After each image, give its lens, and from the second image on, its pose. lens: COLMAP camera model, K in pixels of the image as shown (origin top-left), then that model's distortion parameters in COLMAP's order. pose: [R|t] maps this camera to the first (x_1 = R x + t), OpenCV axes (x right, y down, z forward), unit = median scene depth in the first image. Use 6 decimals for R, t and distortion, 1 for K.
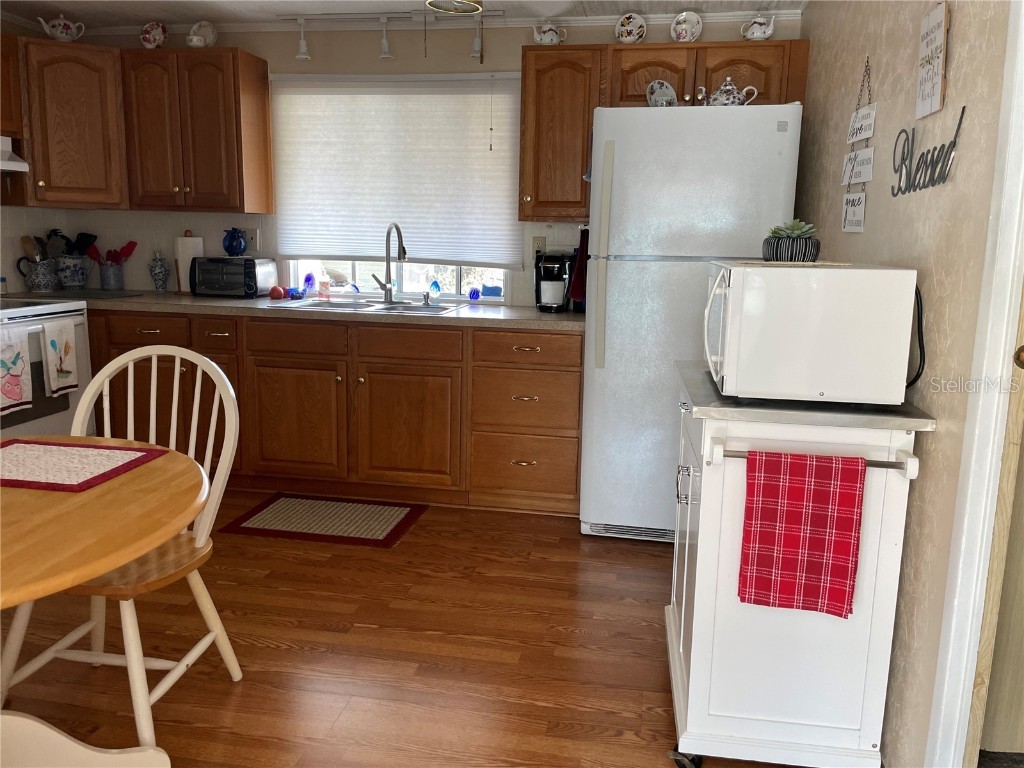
lens RADIAL K [[783.6, 0, 526.0], [0, 783.6, 368.0], [0, 0, 1]] dist [0.090465, -0.126659]
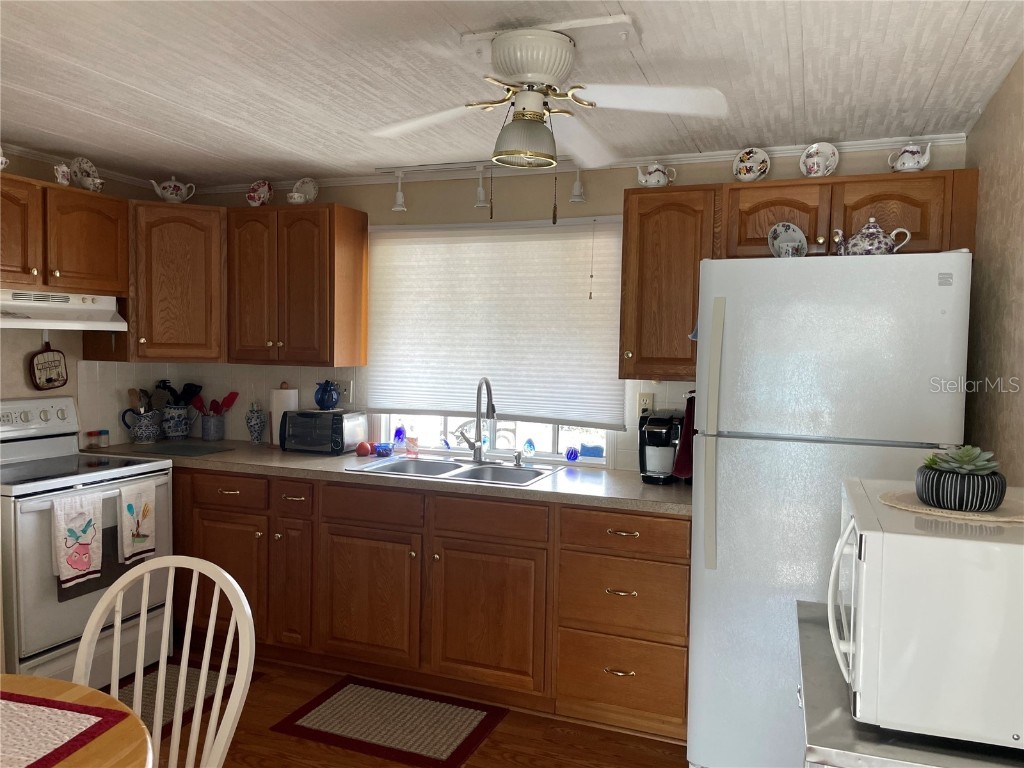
lens RADIAL K [[774.1, 0, 511.2], [0, 774.1, 374.5], [0, 0, 1]] dist [0.088546, -0.120506]
pose [[0.978101, 0.006448, -0.208032, 0.053538], [-0.031842, 0.992389, -0.118952, -0.086017], [0.205682, 0.122971, 0.970862, 0.137496]]
